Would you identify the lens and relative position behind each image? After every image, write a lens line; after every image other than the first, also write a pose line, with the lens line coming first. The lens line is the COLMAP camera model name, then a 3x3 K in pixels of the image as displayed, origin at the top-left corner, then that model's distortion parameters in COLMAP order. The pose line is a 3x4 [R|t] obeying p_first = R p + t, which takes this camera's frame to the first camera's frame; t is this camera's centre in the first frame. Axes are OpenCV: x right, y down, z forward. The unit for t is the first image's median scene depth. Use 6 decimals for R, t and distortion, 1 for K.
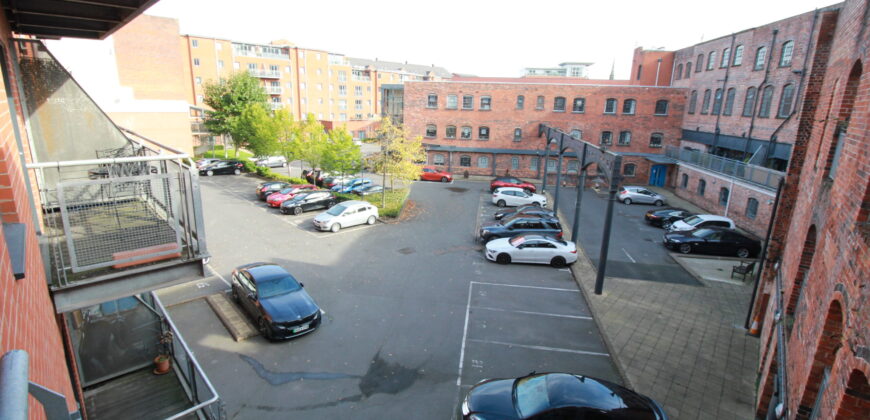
lens RADIAL K [[401.1, 0, 431.4], [0, 401.1, 206.7], [0, 0, 1]] dist [-0.002436, -0.011709]
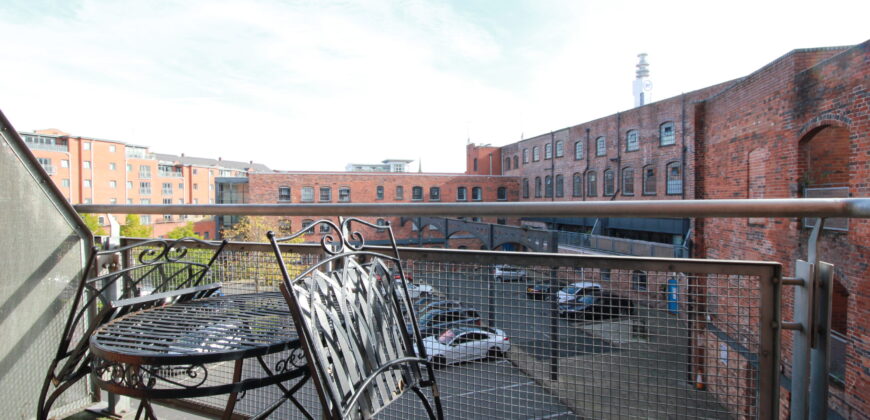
lens RADIAL K [[401.1, 0, 428.3], [0, 401.1, 208.2], [0, 0, 1]] dist [-0.002436, -0.011709]
pose [[0.903066, -0.041905, 0.427454, -0.130099], [0.138852, 0.970271, -0.198228, -0.015250], [-0.406439, 0.238366, 0.882037, 0.121558]]
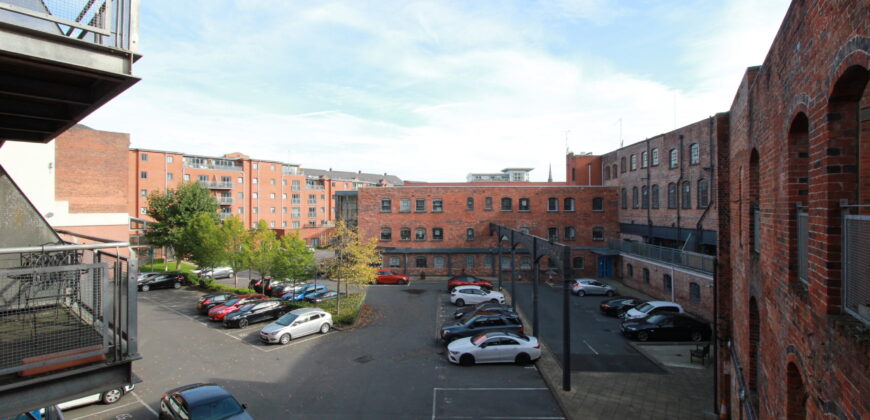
lens RADIAL K [[401.1, 0, 432.1], [0, 401.1, 207.7], [0, 0, 1]] dist [-0.002436, -0.011709]
pose [[0.992636, -0.030582, 0.117212, -0.001661], [0.059301, 0.966415, -0.250051, 0.009166], [-0.105628, 0.255161, 0.961112, 0.001224]]
